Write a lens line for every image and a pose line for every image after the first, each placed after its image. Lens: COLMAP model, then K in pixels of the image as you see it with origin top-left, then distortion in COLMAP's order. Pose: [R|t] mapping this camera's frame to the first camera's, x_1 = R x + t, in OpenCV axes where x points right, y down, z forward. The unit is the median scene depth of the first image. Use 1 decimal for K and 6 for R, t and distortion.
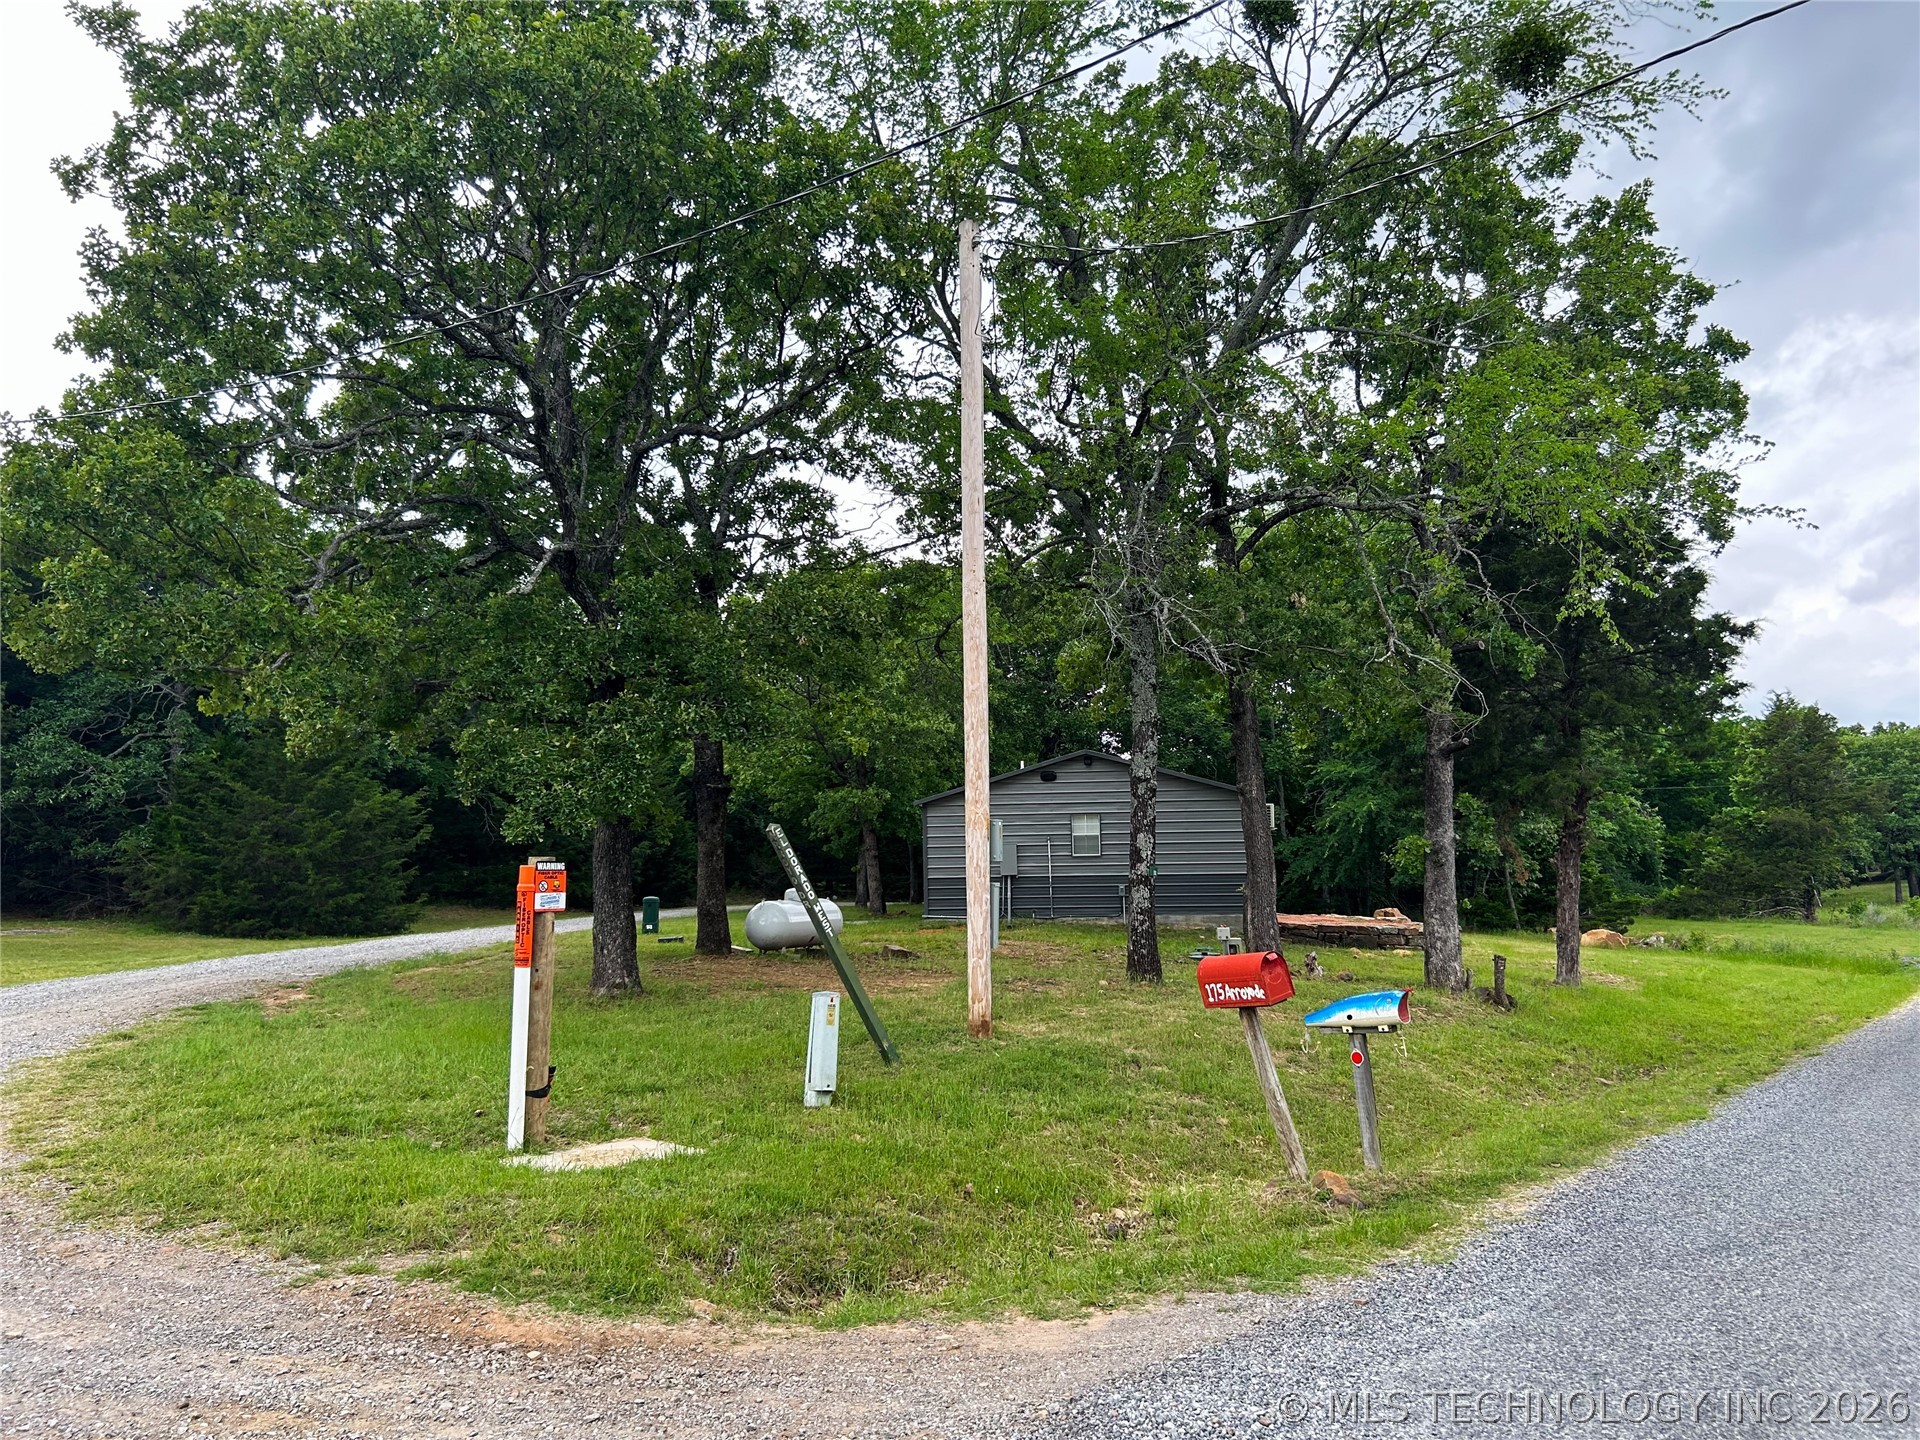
lens RADIAL K [[1460.5, 0, 969.0], [0, 1460.5, 729.0], [0, 0, 1]] dist [0.136803, -0.199709]
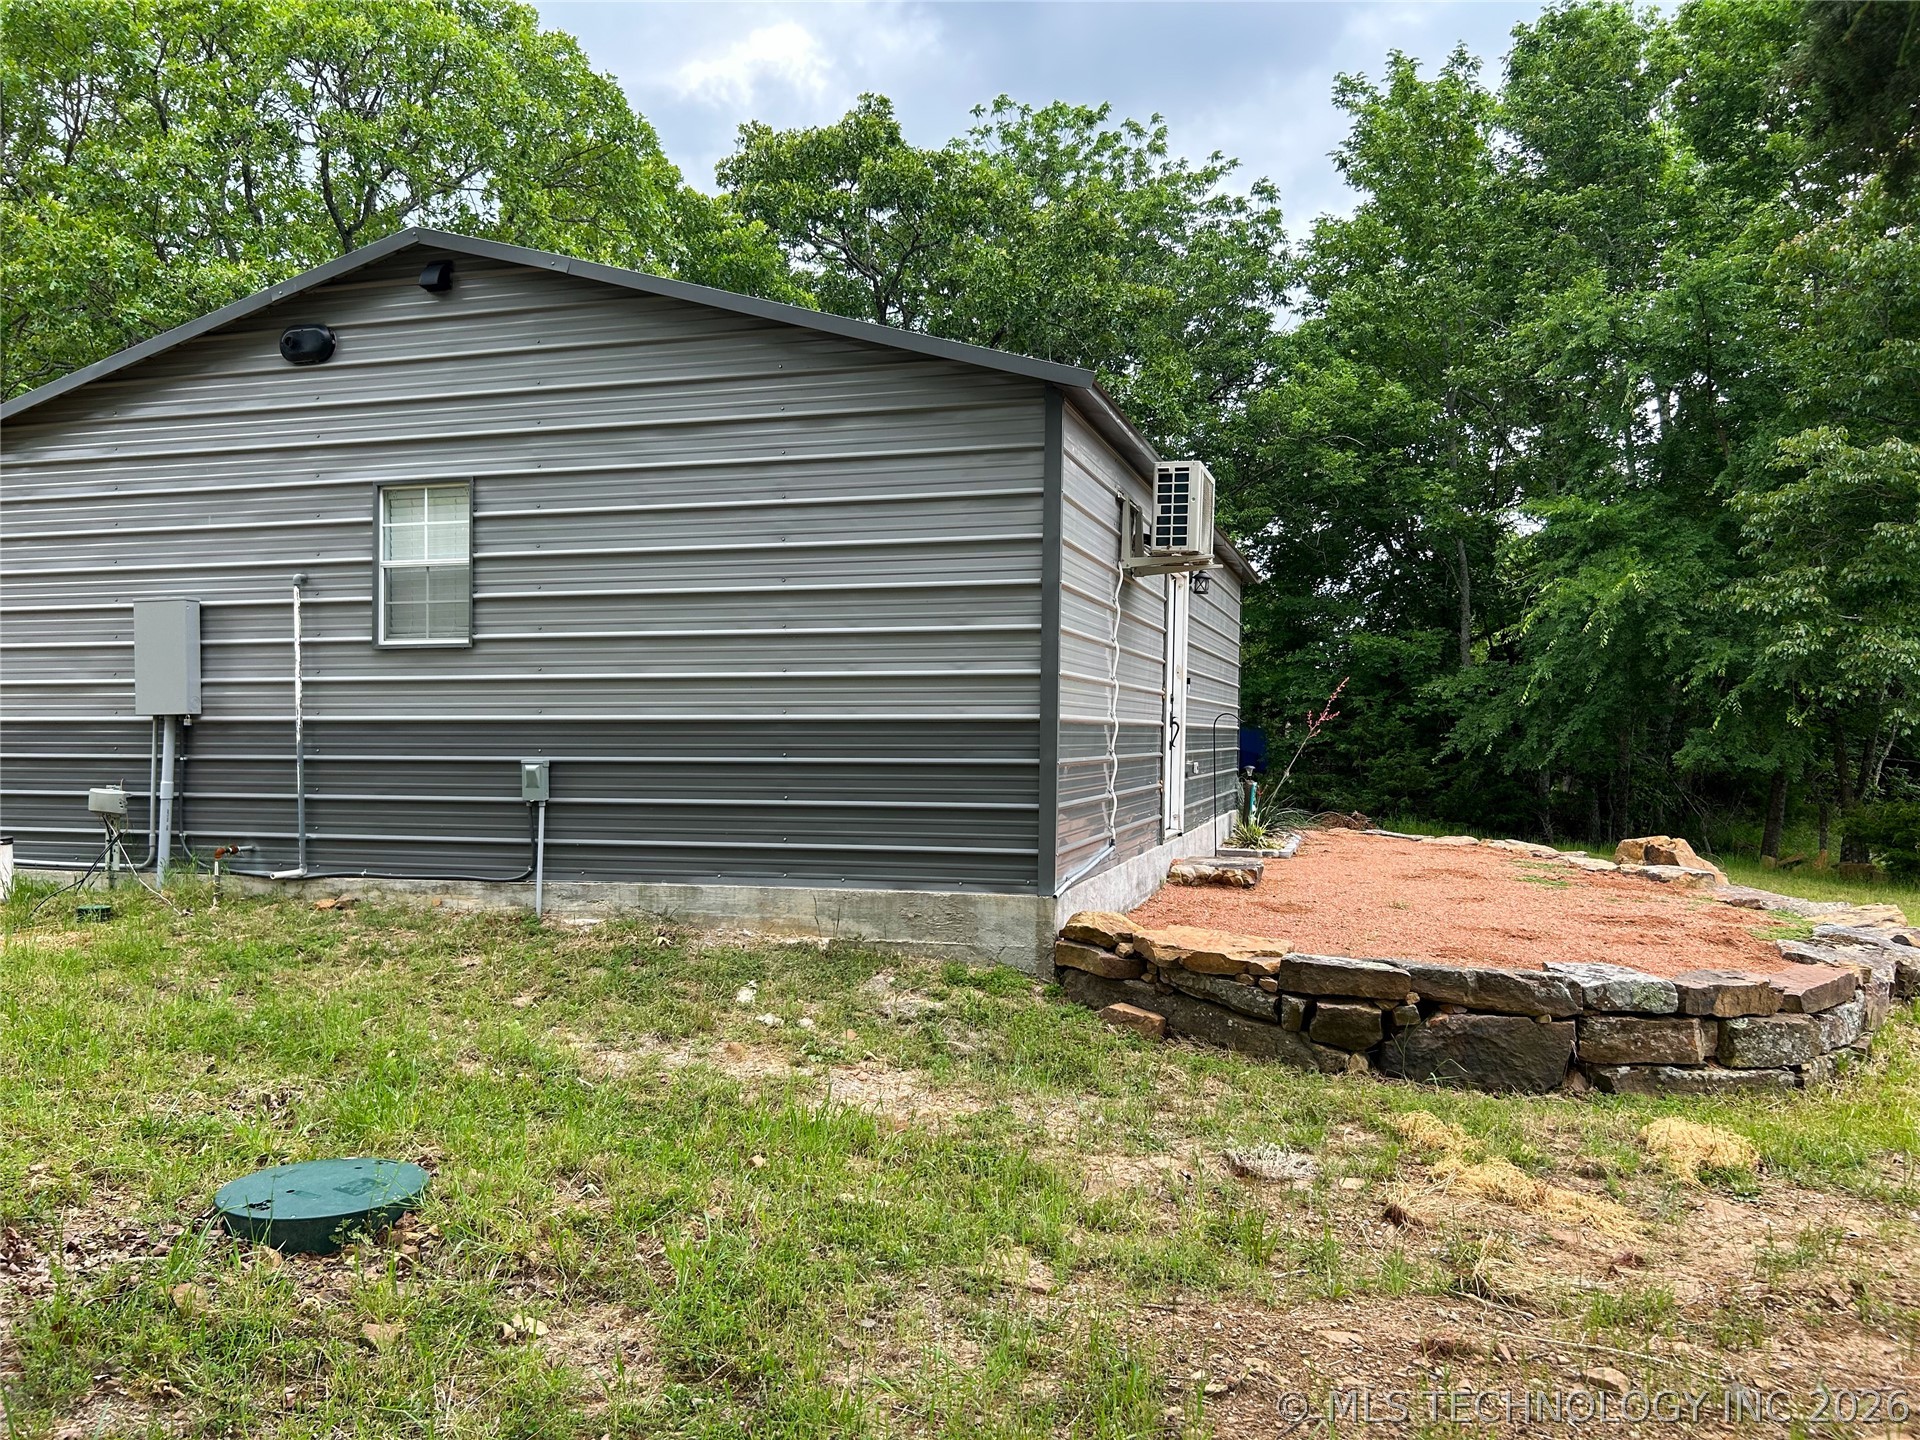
lens RADIAL K [[1460.5, 0, 969.0], [0, 1460.5, 729.0], [0, 0, 1]] dist [0.136803, -0.199709]
pose [[0.985178, 0.013880, -0.170972, 0.220123], [0.001178, 0.996150, 0.087659, 0.078241], [0.171531, -0.086561, 0.981369, 0.756304]]
